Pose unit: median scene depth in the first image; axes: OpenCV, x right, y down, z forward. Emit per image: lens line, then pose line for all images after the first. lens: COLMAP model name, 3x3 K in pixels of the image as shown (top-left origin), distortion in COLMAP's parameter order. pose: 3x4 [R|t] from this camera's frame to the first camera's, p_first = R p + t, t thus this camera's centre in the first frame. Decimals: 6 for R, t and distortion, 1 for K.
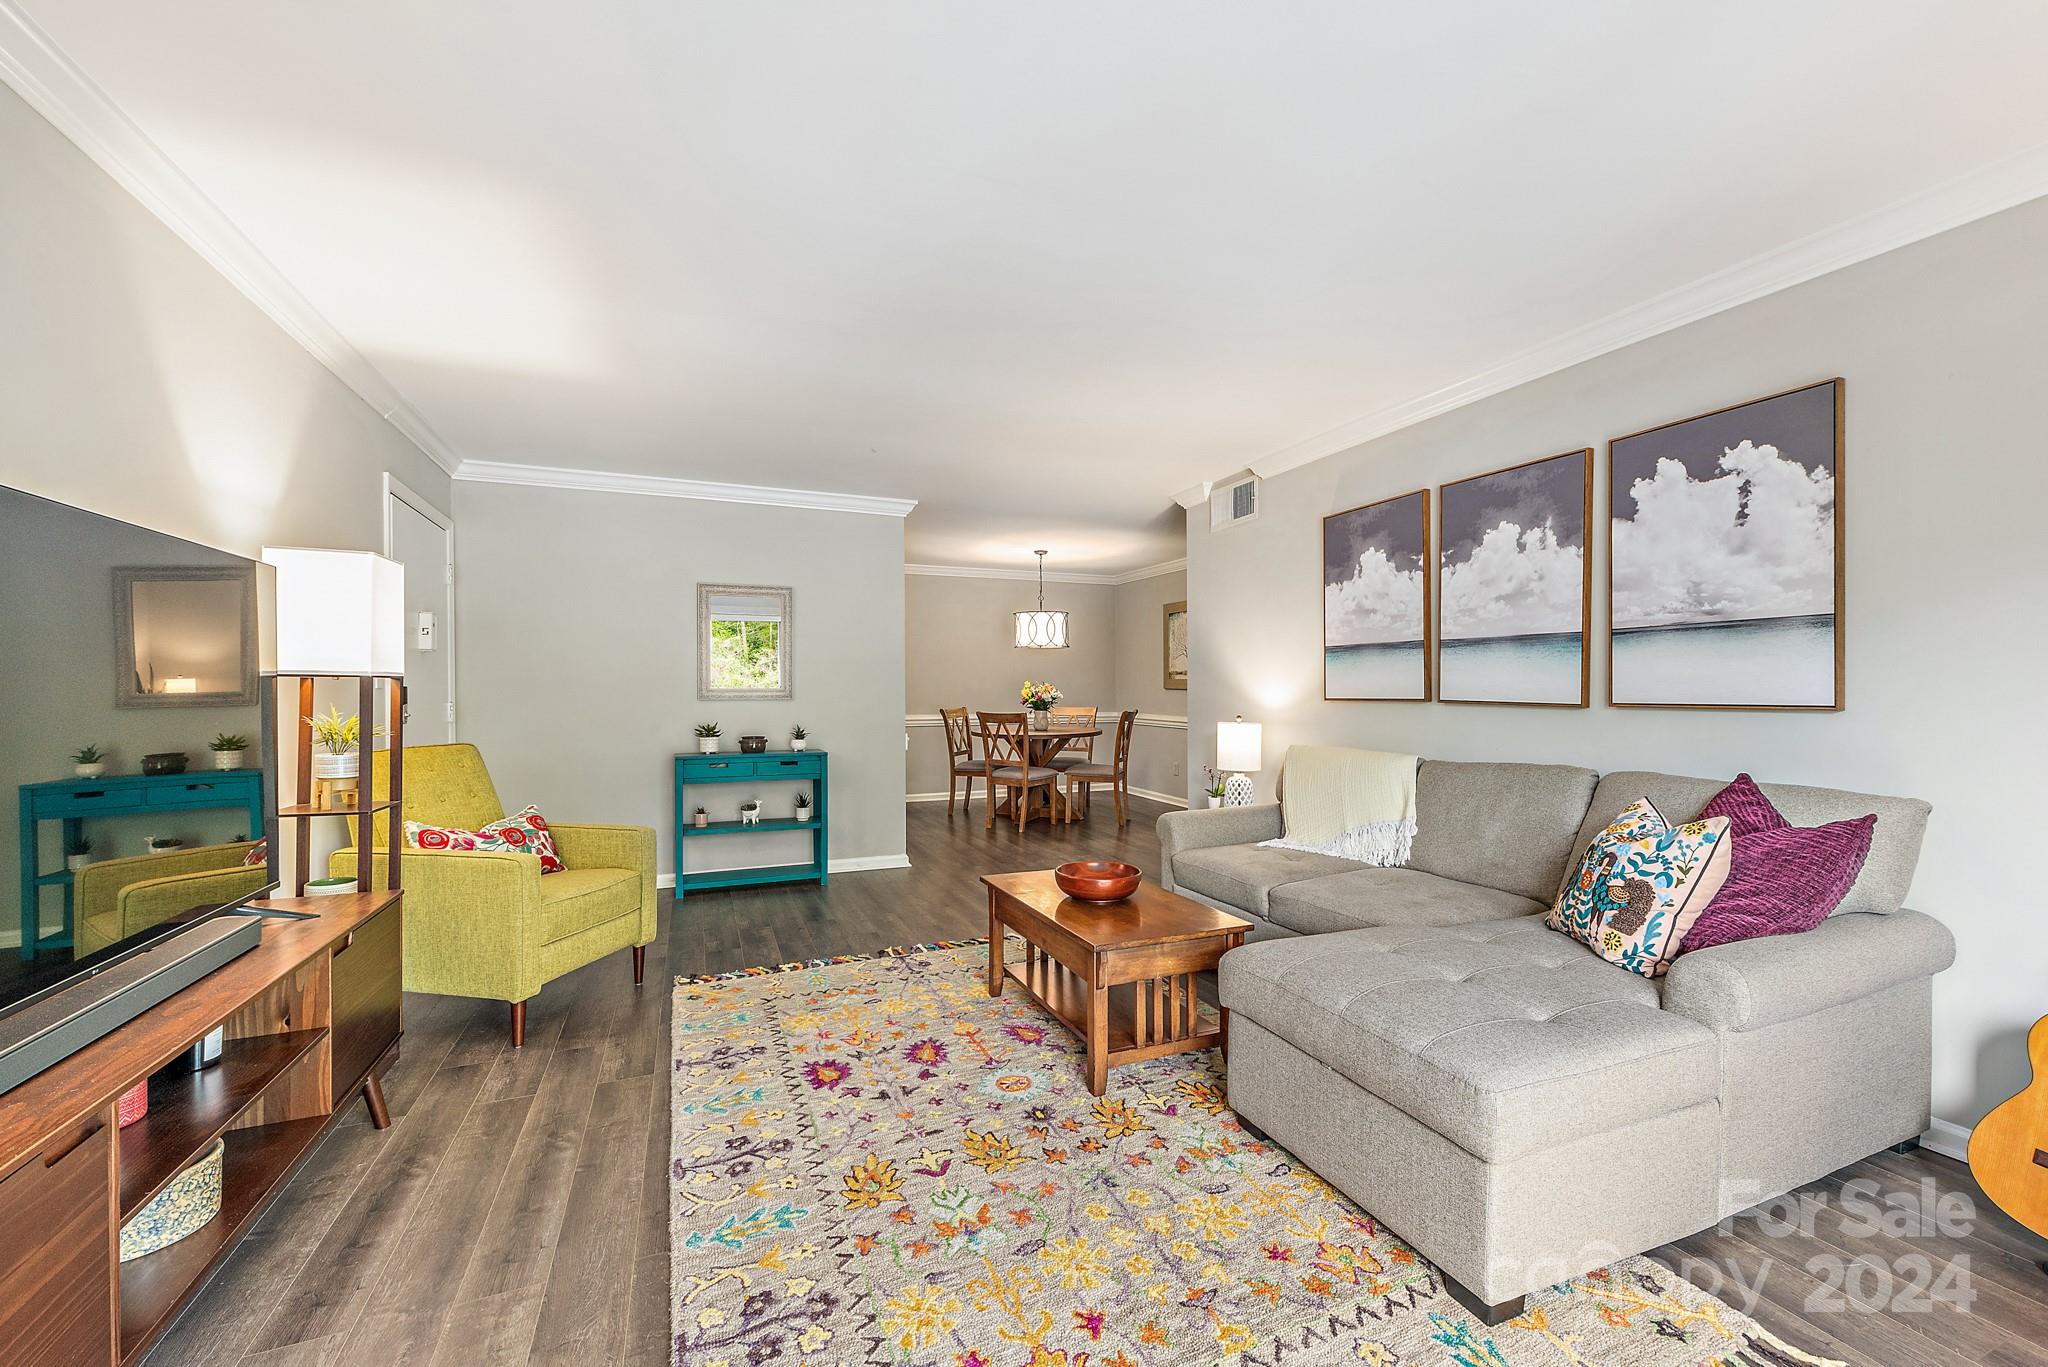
lens RADIAL K [[826.0, 0, 1035.0], [0, 826.0, 691.0], [0, 0, 1]] dist [0.015149, -0.006595]
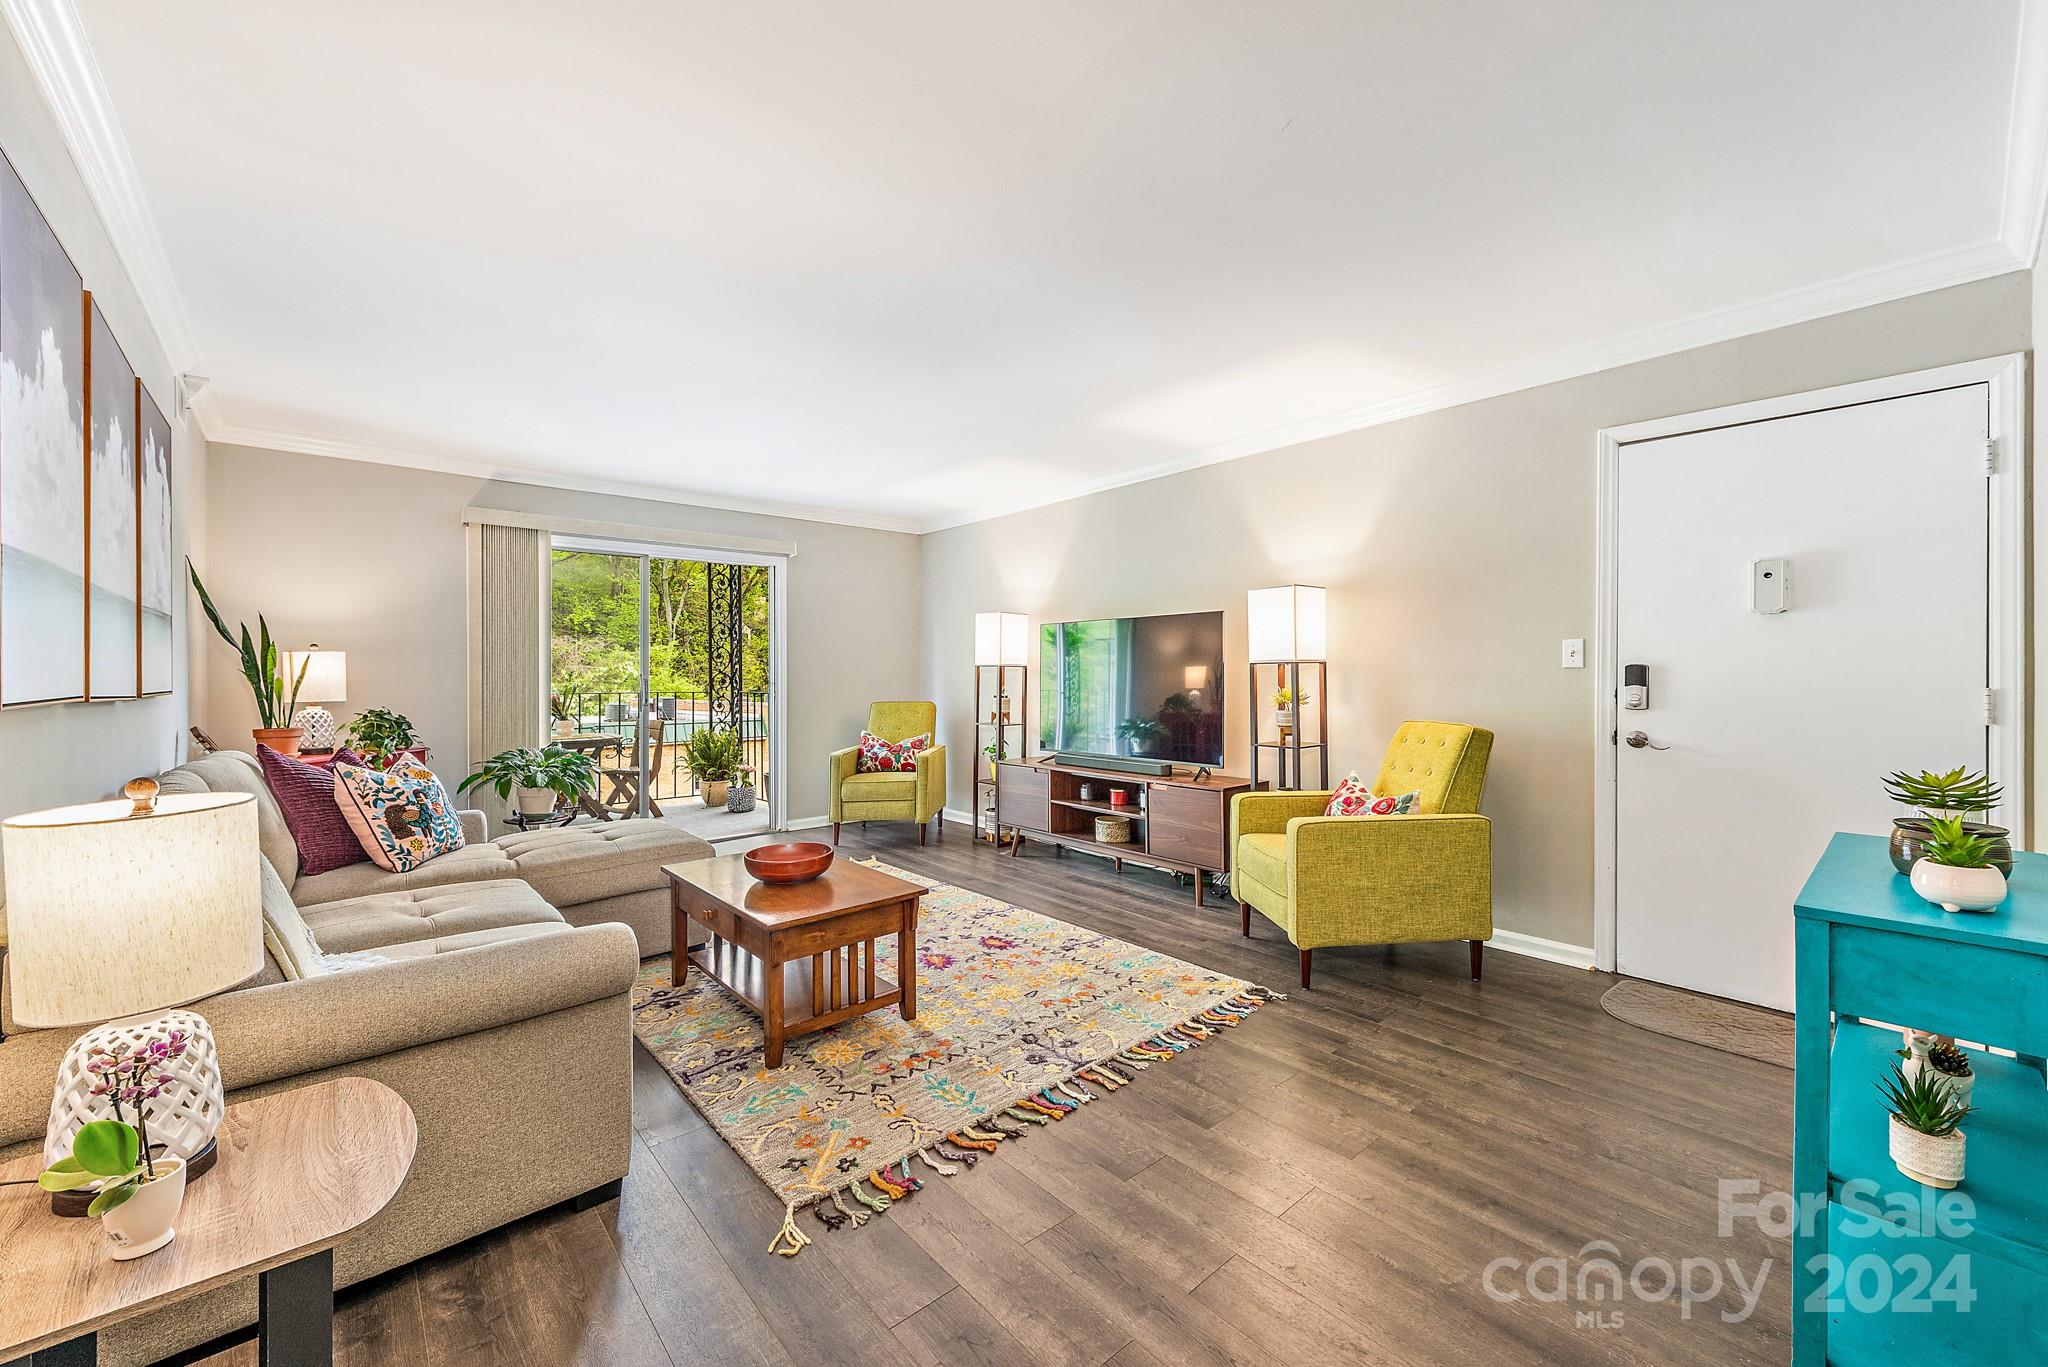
lens RADIAL K [[796.4, 0, 1034.5], [0, 796.4, 683.4], [0, 0, 1]] dist [0.010755, -0.005094]
pose [[-0.948707, 0.012037, -0.315927, 0.092726], [0.007603, 0.999855, 0.015263, -0.001708], [0.316065, 0.012078, -0.948661, 1.921453]]
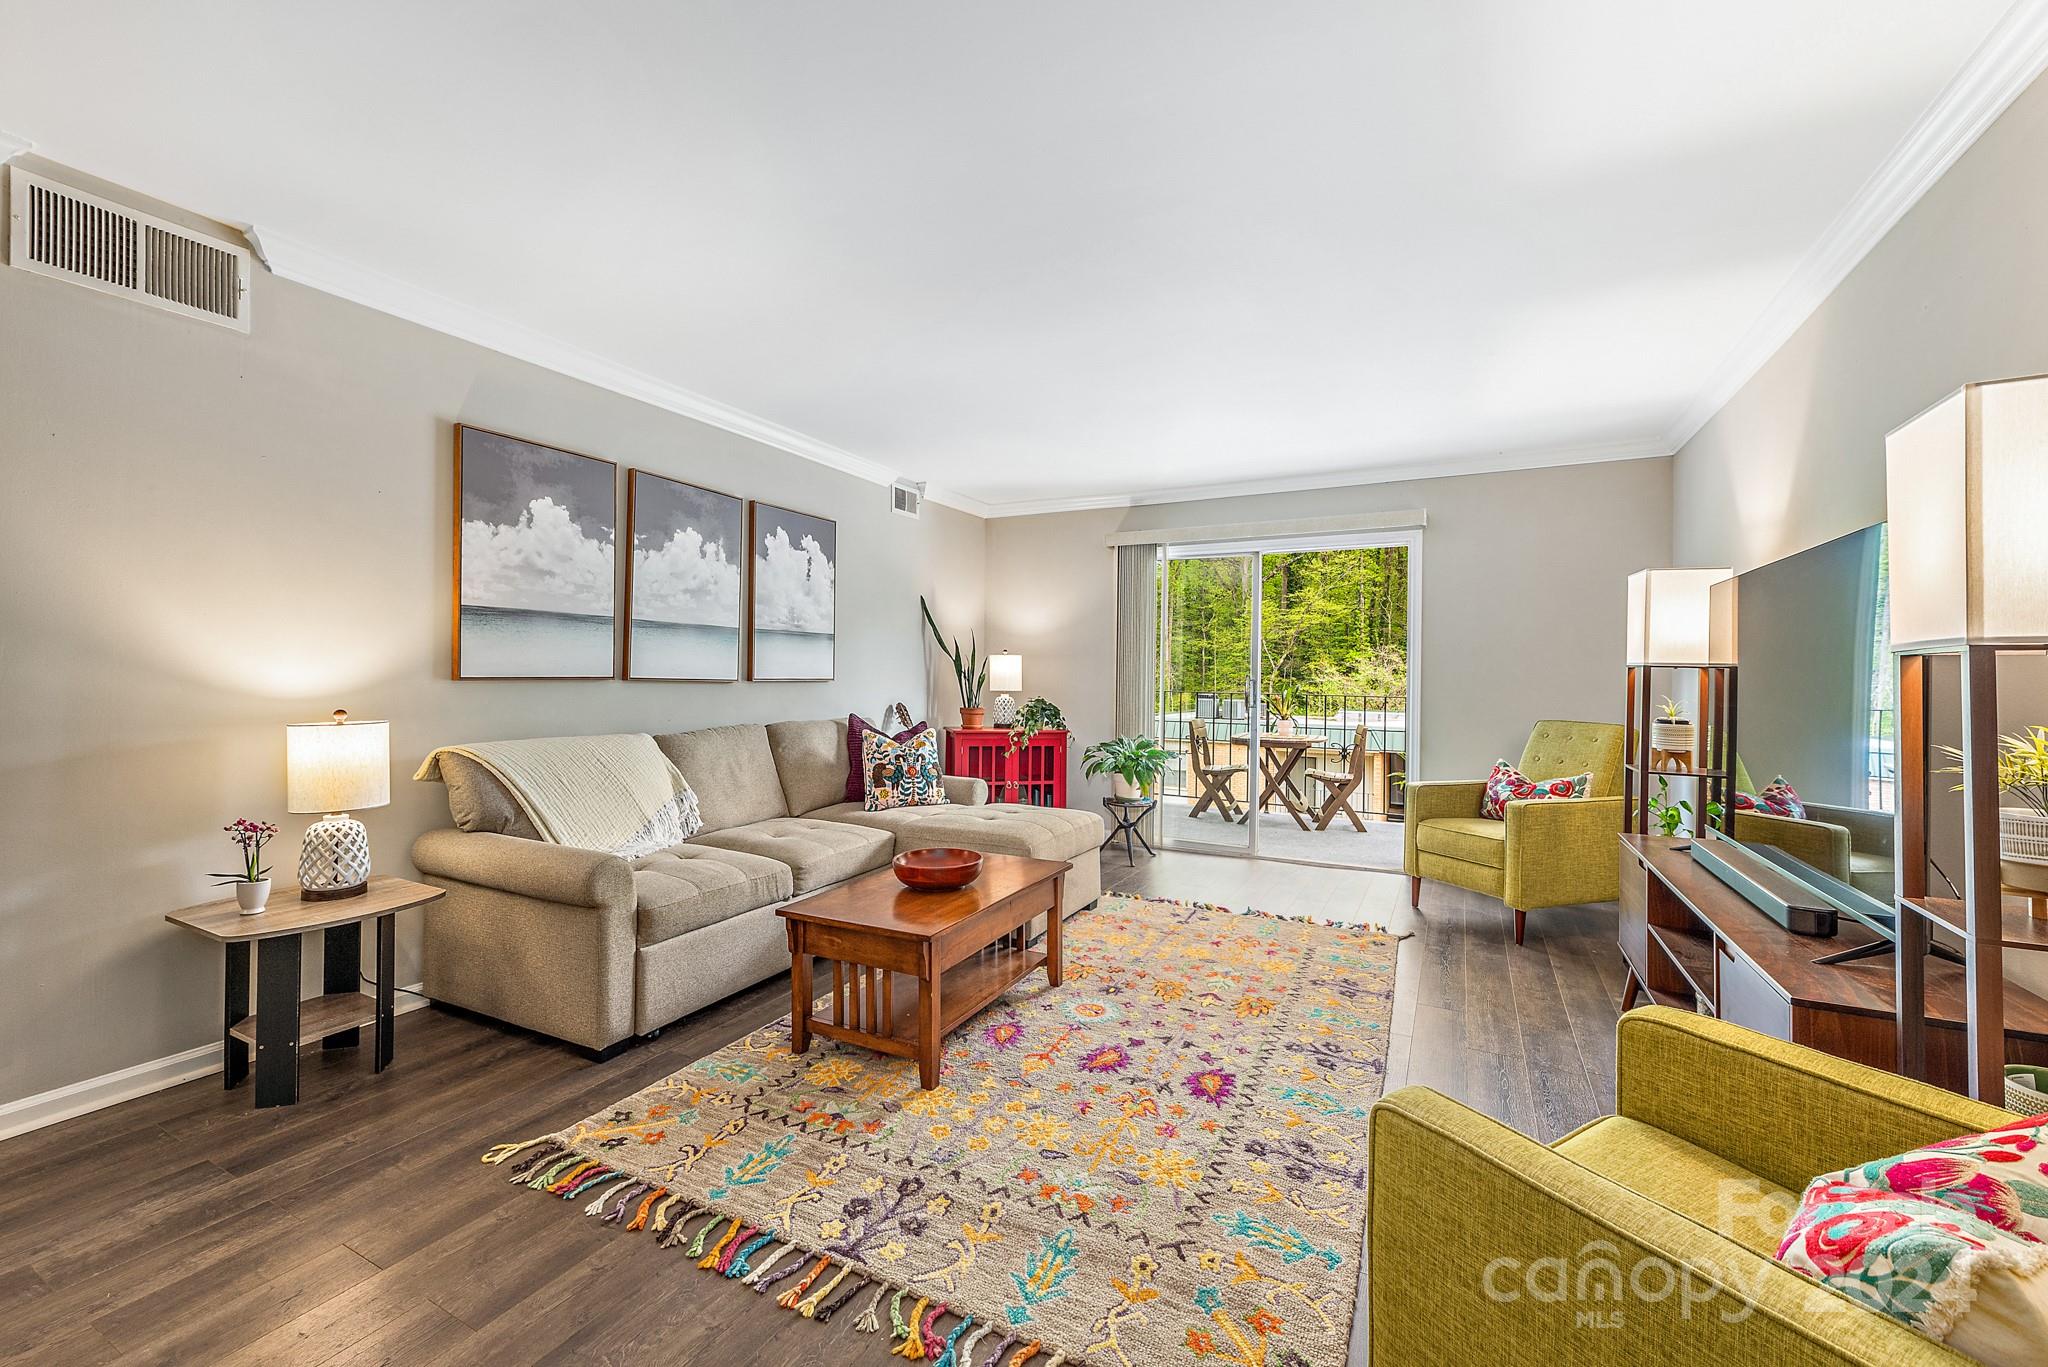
lens RADIAL K [[809.7, 0, 1035.5], [0, 809.7, 673.8], [0, 0, 1]] dist [0.014536, -0.005988]
pose [[-0.644079, -0.004019, 0.764948, -0.683146], [-0.008491, 0.999962, -0.001895, 0.003446], [-0.764912, -0.007716, -0.644089, 1.451006]]
